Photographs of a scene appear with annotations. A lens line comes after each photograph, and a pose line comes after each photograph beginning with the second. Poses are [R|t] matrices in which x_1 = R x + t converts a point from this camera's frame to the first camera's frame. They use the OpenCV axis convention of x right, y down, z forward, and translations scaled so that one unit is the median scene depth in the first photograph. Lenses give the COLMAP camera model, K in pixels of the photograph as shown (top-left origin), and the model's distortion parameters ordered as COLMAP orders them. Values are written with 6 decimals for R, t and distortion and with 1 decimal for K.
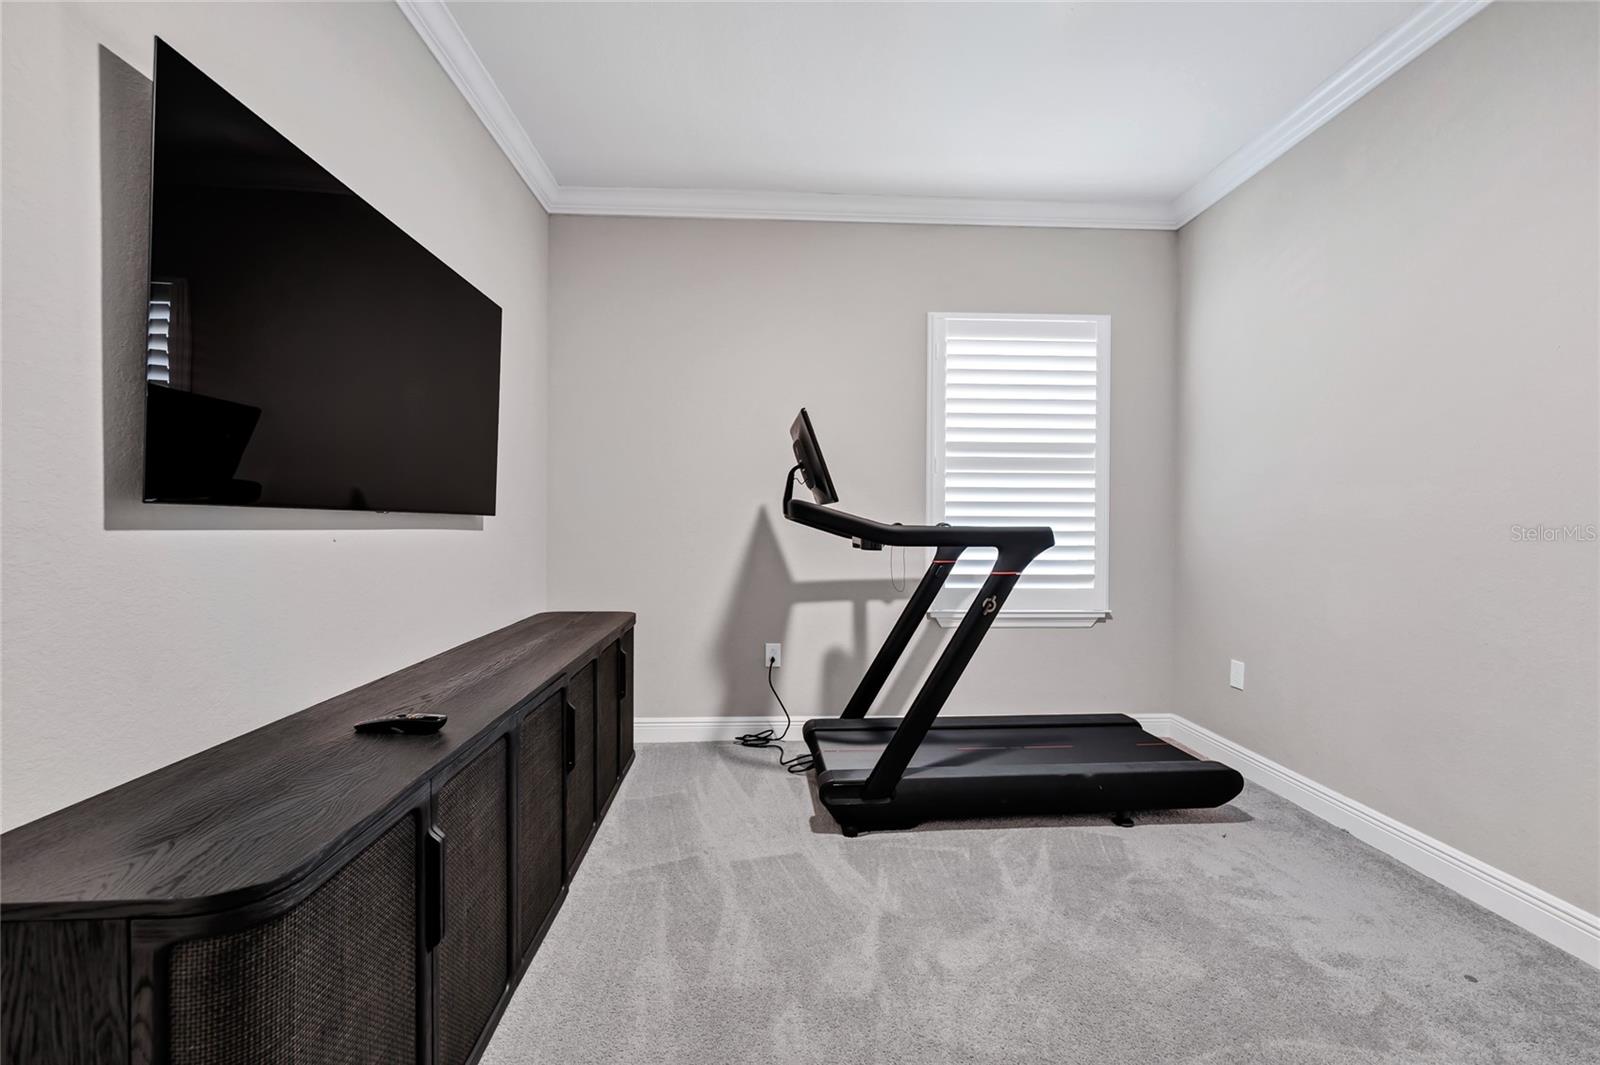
lens RADIAL K [[667.3, 0, 842.9], [0, 667.3, 529.0], [0, 0, 1]] dist [-0.000075, -0.001208]
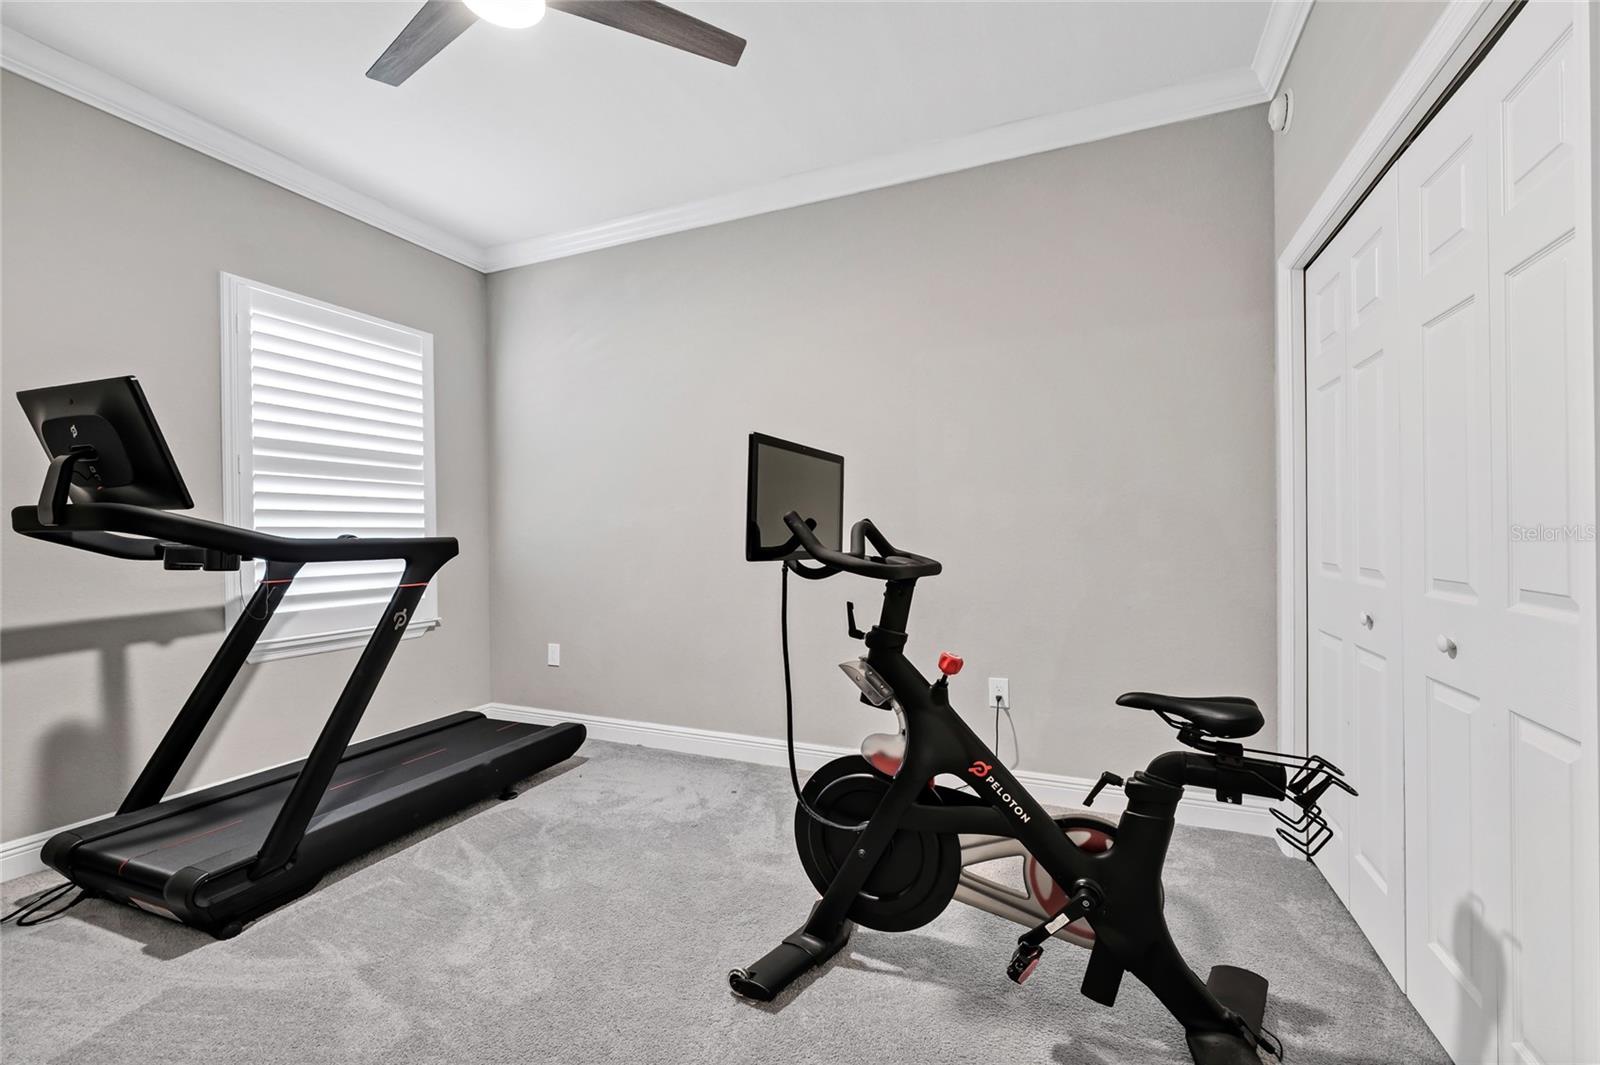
lens RADIAL K [[667.3, 0, 801.1], [0, 667.3, 528.0], [0, 0, 1]] dist [-0.000075, -0.001208]
pose [[0.437314, -0.002559, 0.899305, -0.382347], [0.020967, 0.999753, -0.007351, 0.002292], [-0.899065, 0.022070, 0.437259, 0.047752]]
